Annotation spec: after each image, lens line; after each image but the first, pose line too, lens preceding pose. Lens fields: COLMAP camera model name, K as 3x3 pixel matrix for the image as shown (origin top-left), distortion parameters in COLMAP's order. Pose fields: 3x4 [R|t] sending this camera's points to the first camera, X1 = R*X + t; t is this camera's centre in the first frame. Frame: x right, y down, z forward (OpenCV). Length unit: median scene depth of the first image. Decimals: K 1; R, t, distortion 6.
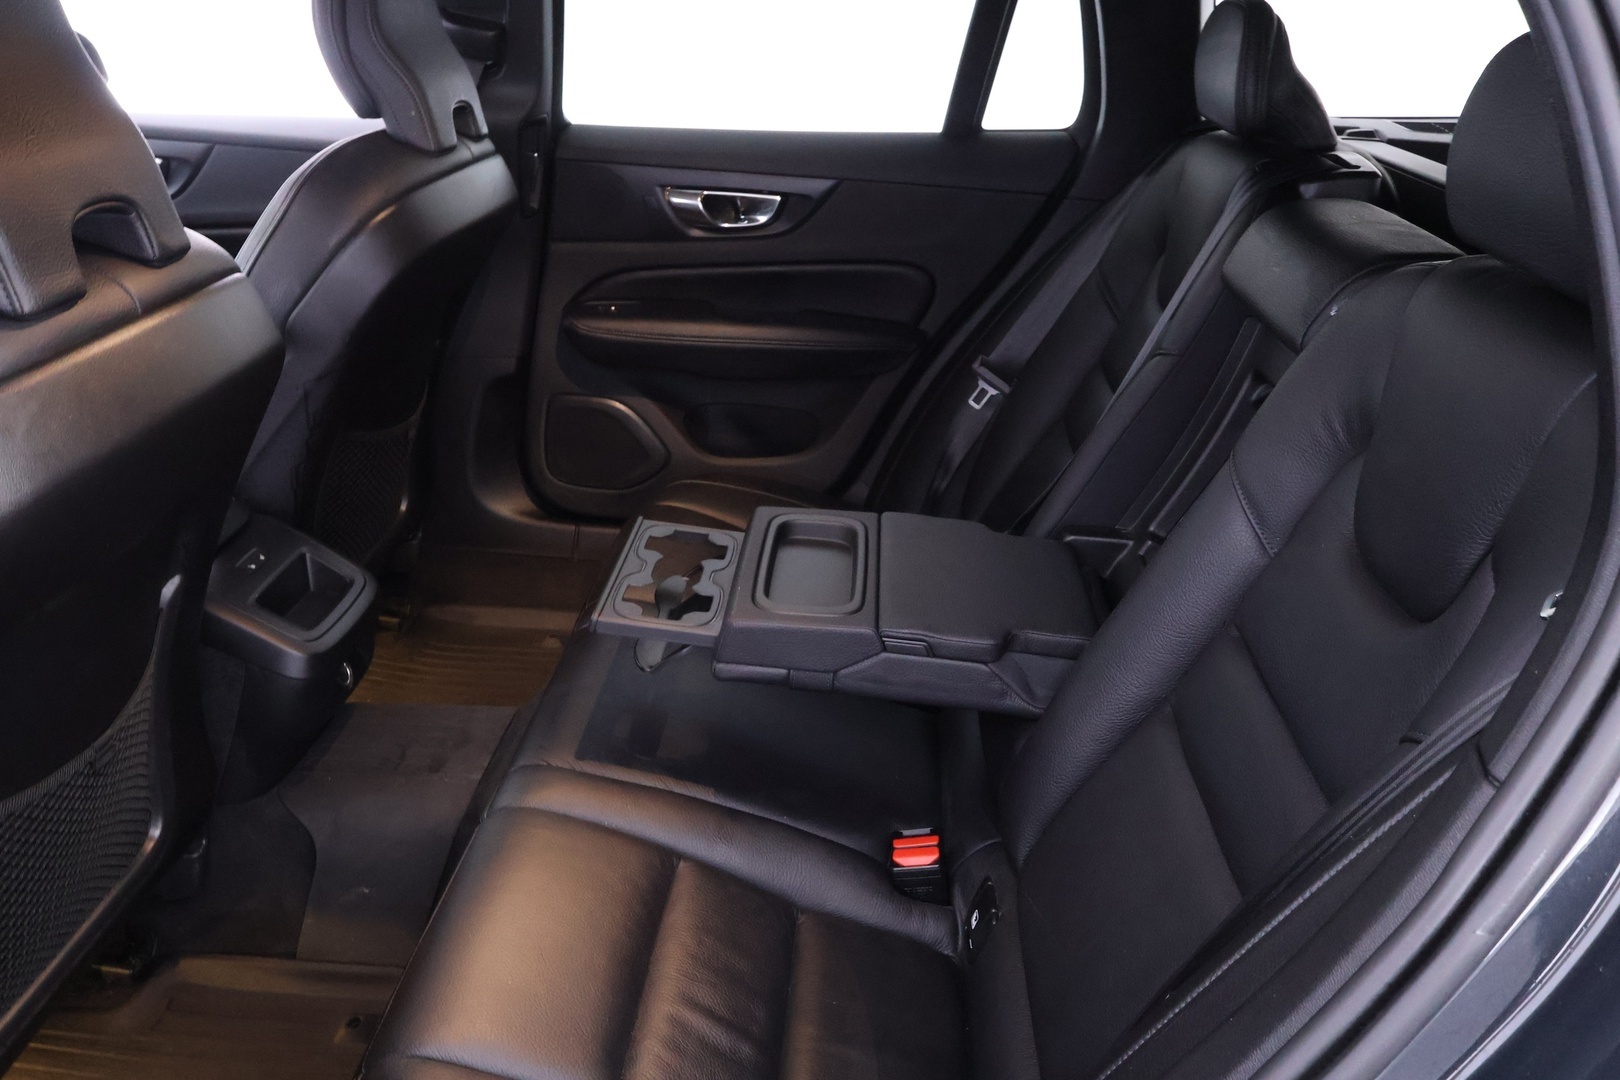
lens RADIAL K [[1279.5, 0, 807.2], [0, 1279.5, 539.7], [0, 0, 1]] dist [0.001715, 0.003837]
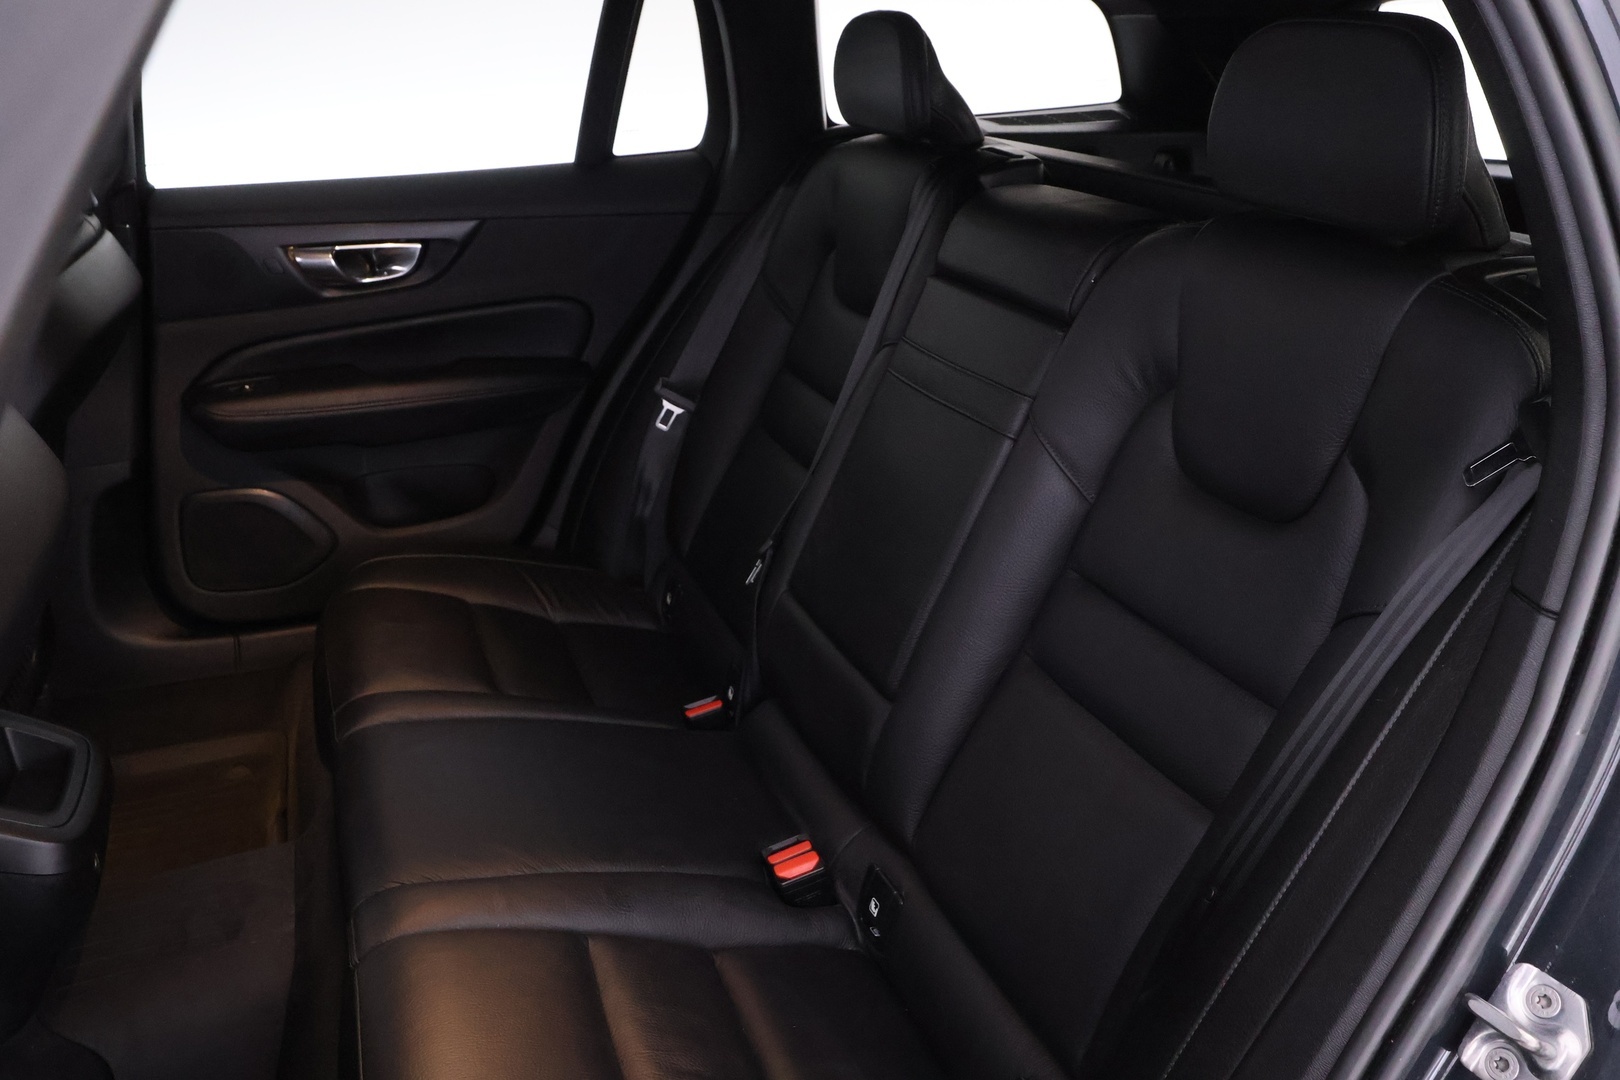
lens RADIAL K [[1279.5, 0, 811.6], [0, 1279.5, 540.1], [0, 0, 1]] dist [0.001715, 0.003837]
pose [[0.907914, -0.193965, 0.371577, -0.152824], [0.201998, 0.979228, 0.017597, -0.012587], [-0.367271, 0.059081, 0.928235, 0.030780]]
